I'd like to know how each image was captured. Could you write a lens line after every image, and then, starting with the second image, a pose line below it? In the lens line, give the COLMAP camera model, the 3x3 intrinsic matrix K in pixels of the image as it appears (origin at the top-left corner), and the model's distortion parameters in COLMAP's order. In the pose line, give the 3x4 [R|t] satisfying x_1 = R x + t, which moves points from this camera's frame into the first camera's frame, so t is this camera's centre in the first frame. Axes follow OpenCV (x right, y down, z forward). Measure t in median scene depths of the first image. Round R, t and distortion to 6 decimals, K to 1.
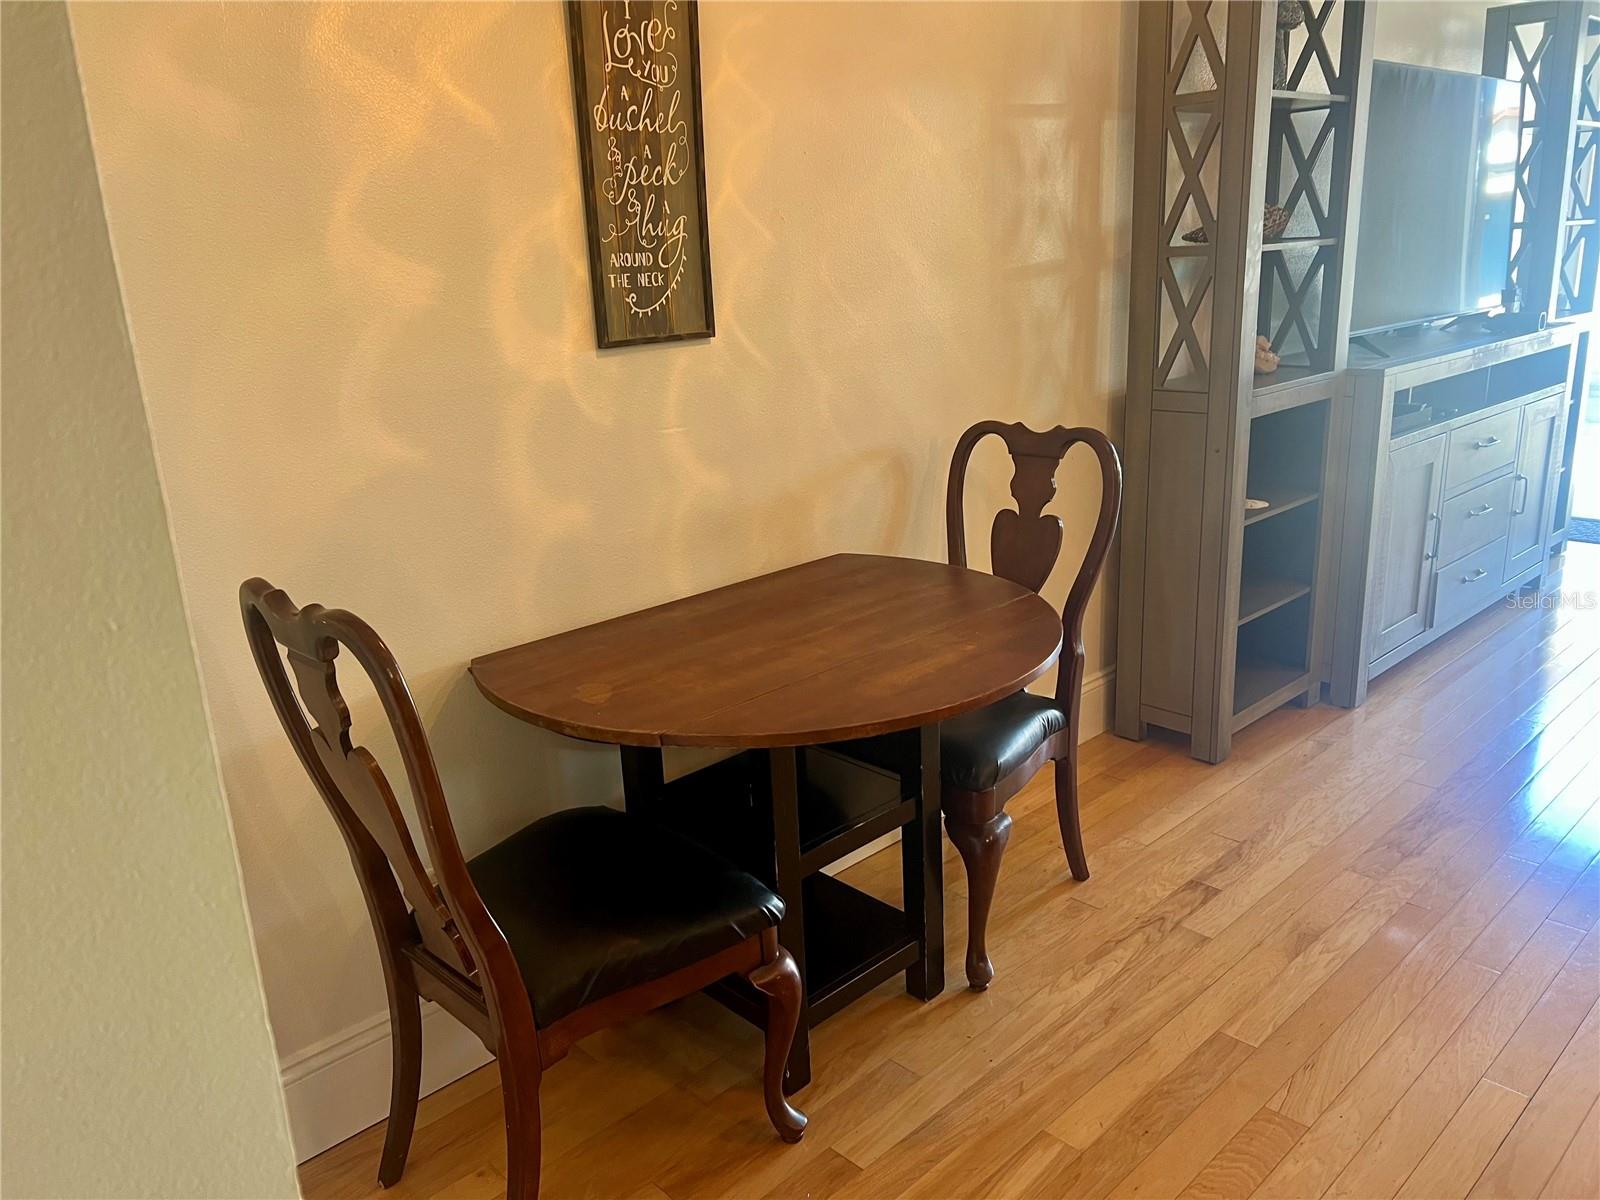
lens RADIAL K [[1216.4, 0, 811.4], [0, 1216.4, 601.7], [0, 0, 1]] dist [0.050696, -0.047545]
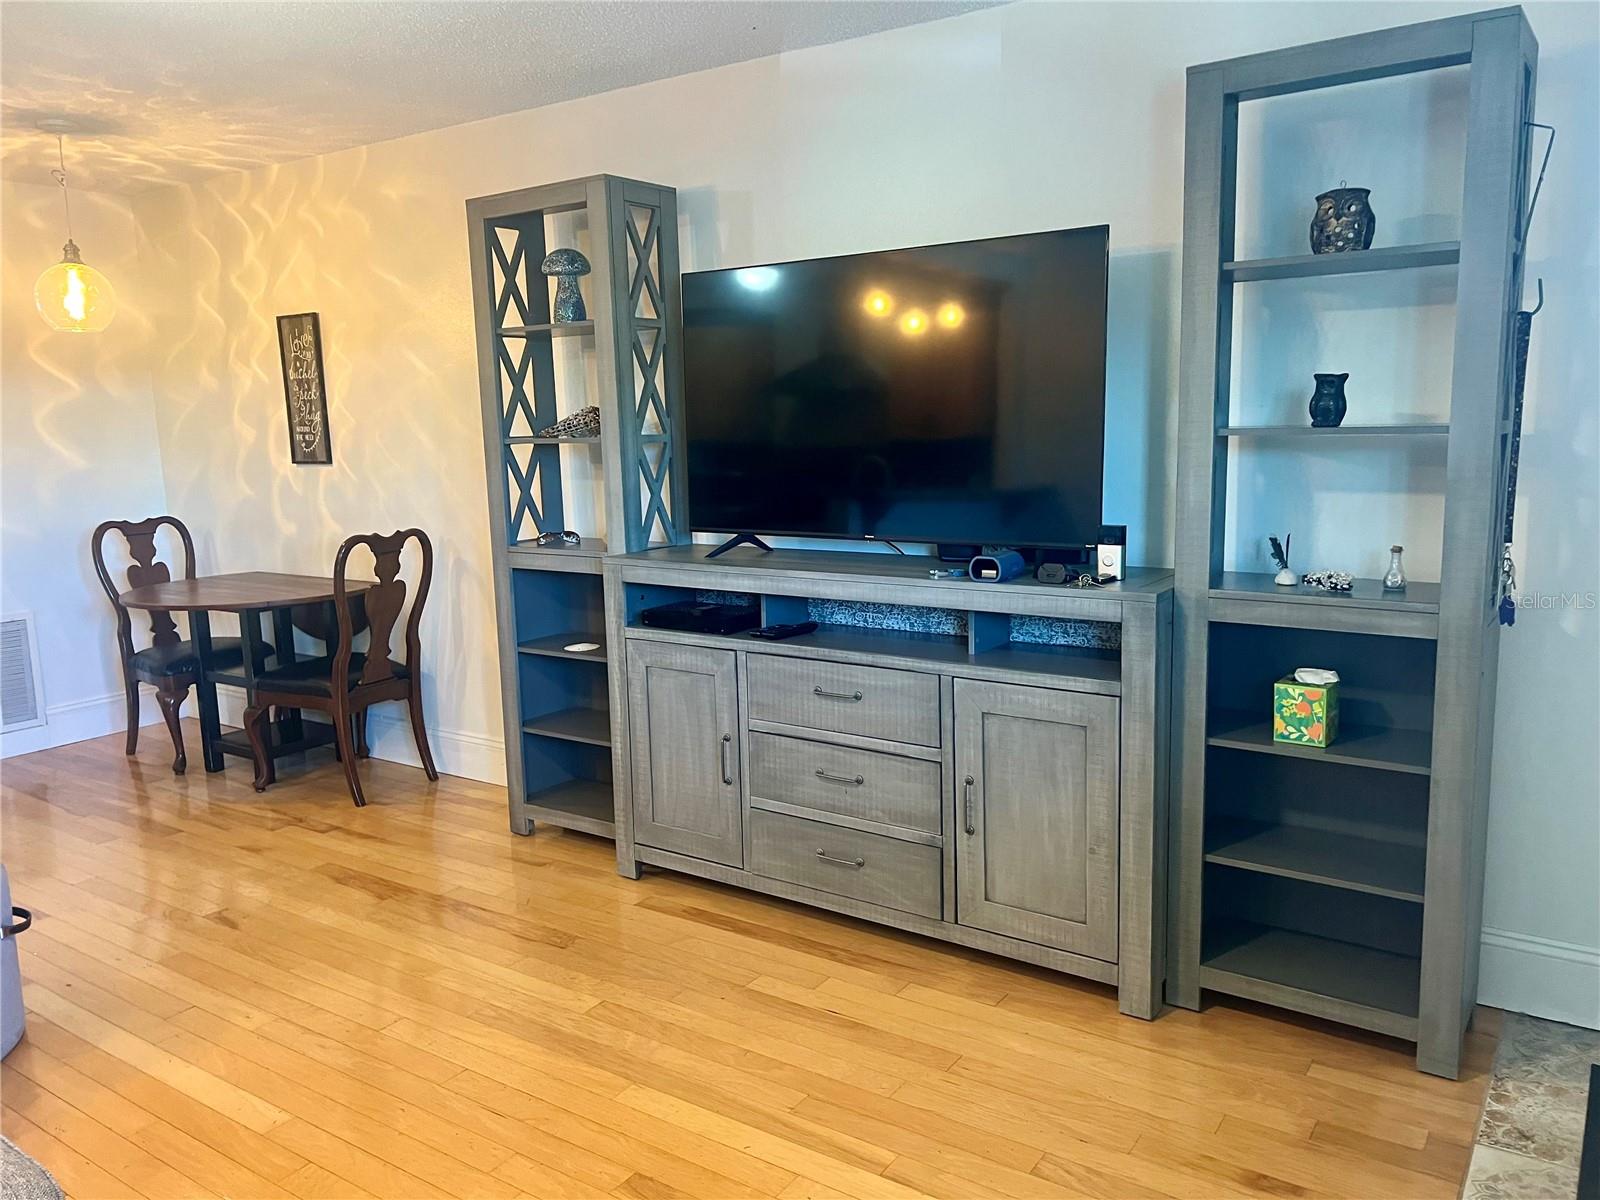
lens RADIAL K [[1216.4, 0, 811.4], [0, 1216.4, 601.7], [0, 0, 1]] dist [0.050696, -0.047545]
pose [[0.181899, 0.187480, -0.965279, 2.381892], [-0.263969, 0.954934, 0.135728, -0.535311], [0.947224, 0.230115, 0.223190, 1.454184]]
